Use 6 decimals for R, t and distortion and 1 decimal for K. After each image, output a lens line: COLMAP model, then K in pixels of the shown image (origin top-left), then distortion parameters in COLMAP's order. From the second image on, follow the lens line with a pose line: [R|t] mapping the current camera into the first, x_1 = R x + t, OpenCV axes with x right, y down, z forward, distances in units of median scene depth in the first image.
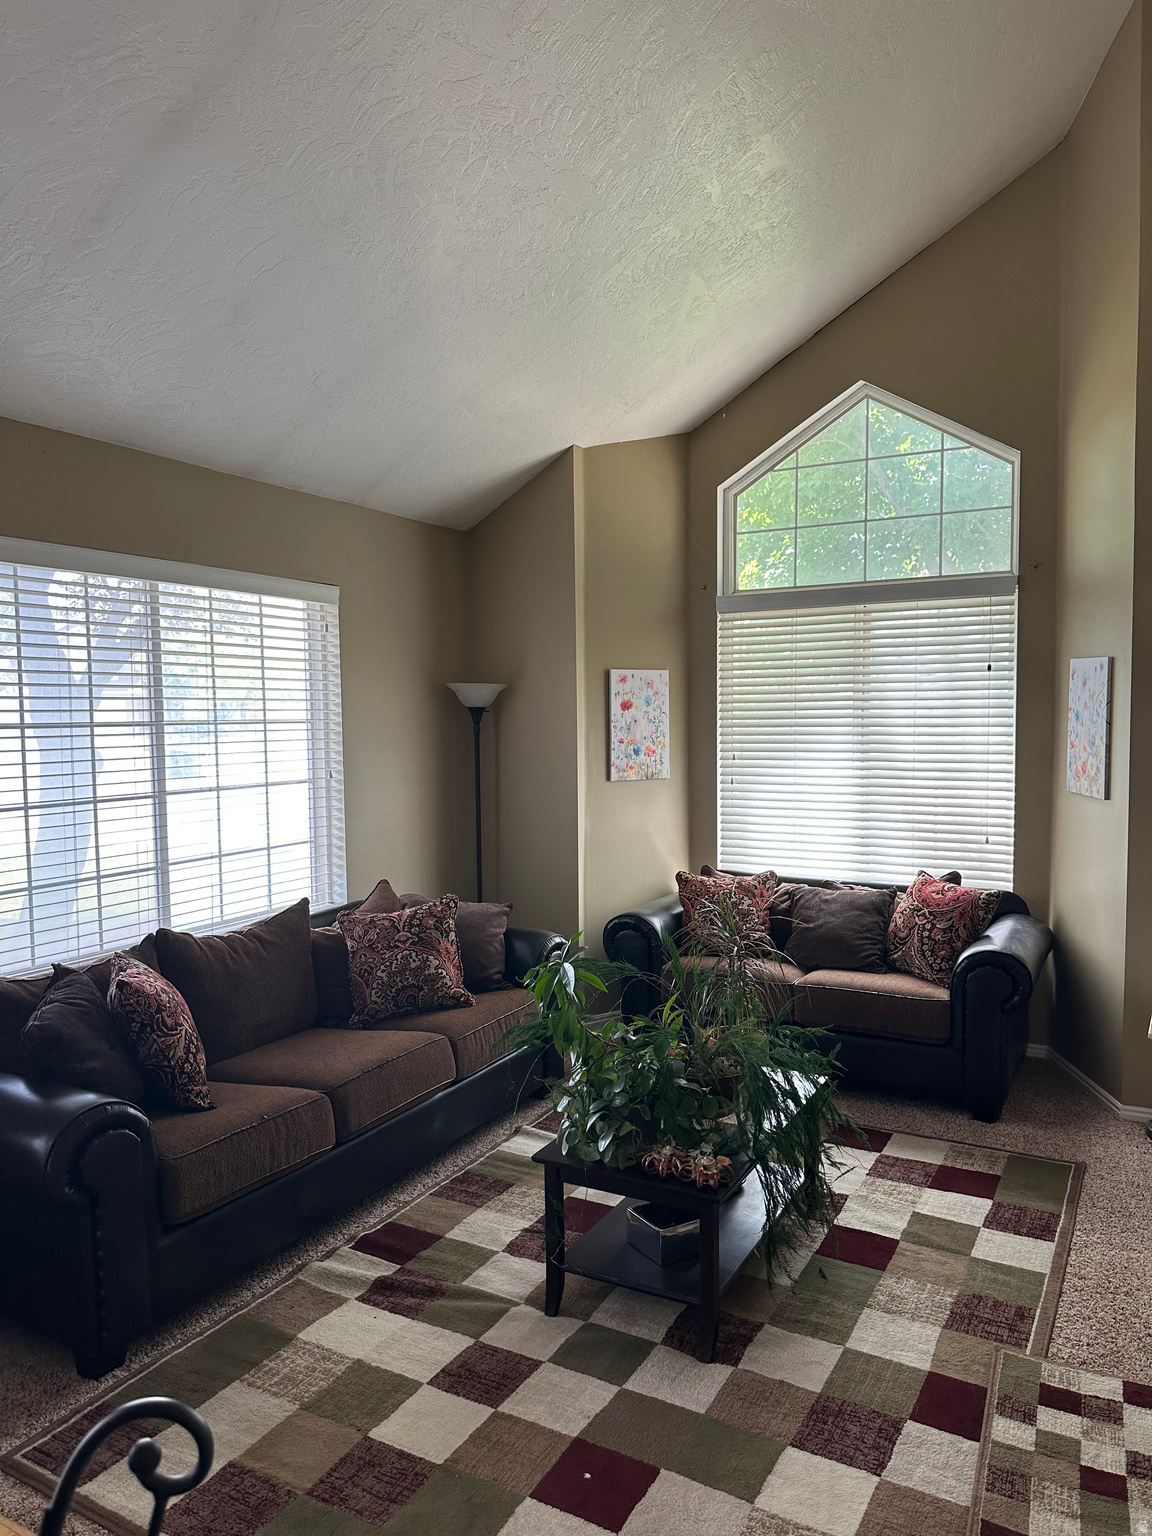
lens RADIAL K [[1078.7, 0, 577.8], [0, 1078.7, 774.8], [0, 0, 1]] dist [0.088394, -0.145954]
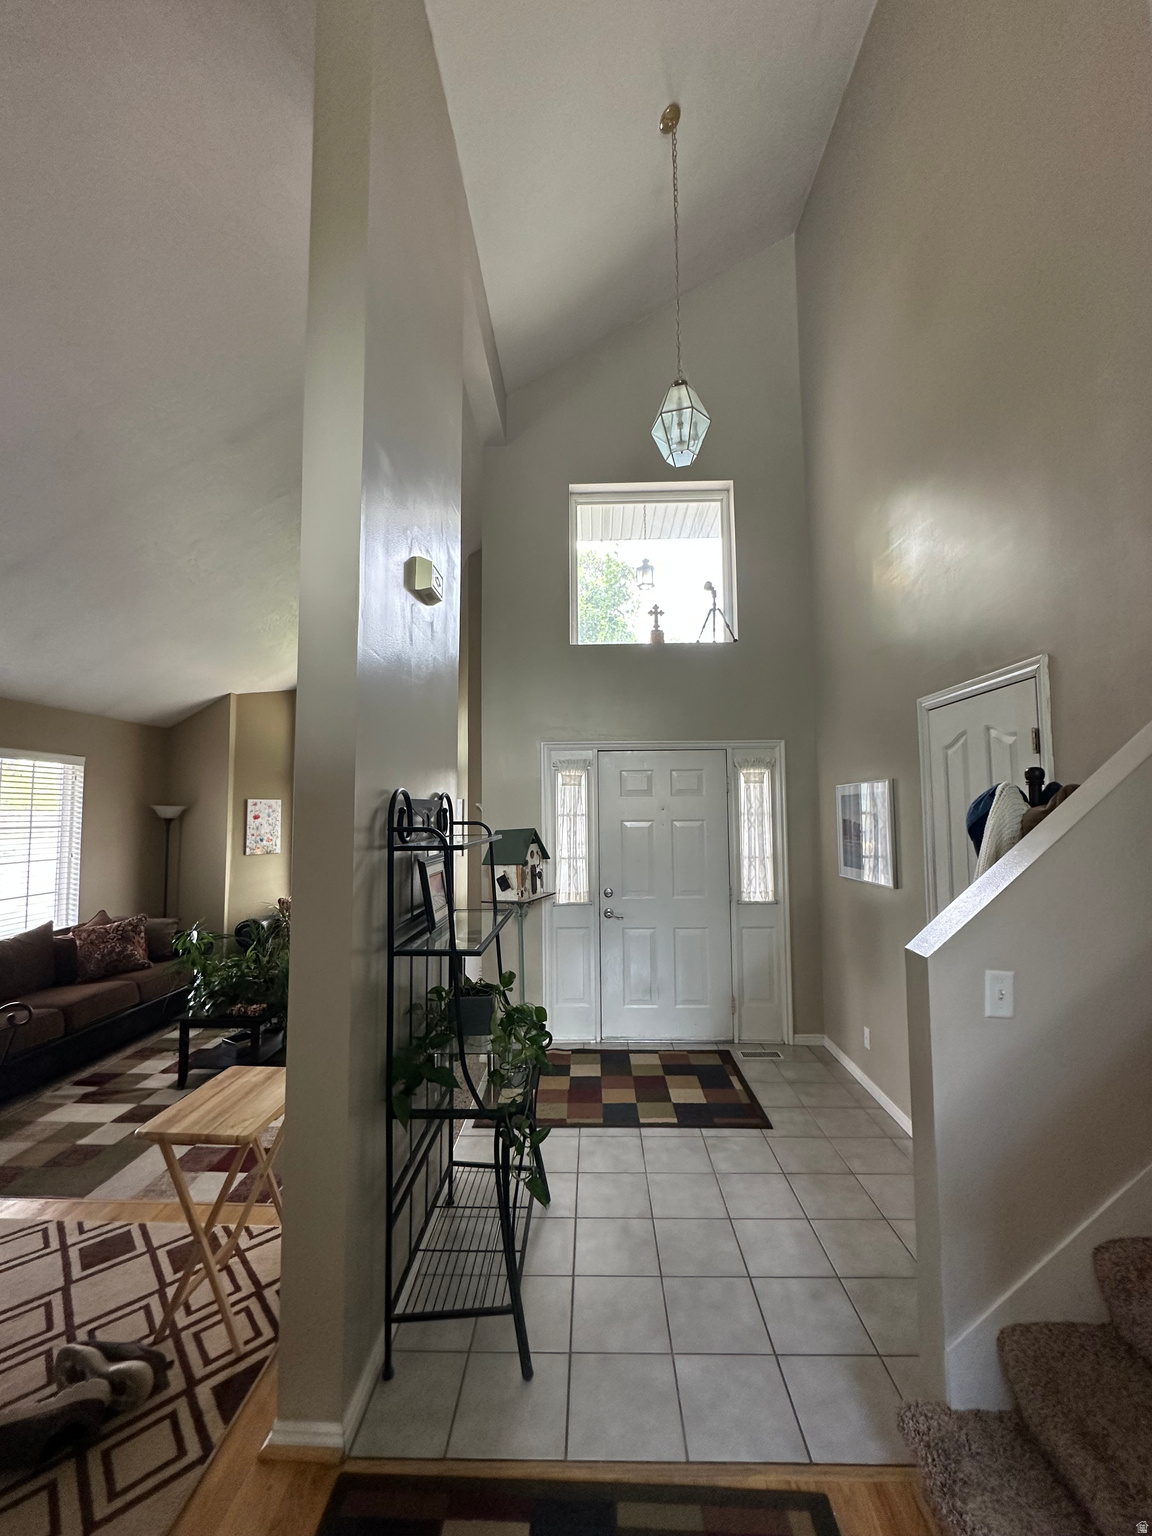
lens RADIAL K [[613.1, 0, 573.9], [0, 613.1, 766.1], [0, 0, 1]] dist [-0.000846, 0.000062]
pose [[0.893215, 0.035963, 0.448190, 0.078347], [0.025747, 0.991070, -0.130836, 0.009403], [-0.448892, 0.128404, 0.884312, -0.403877]]
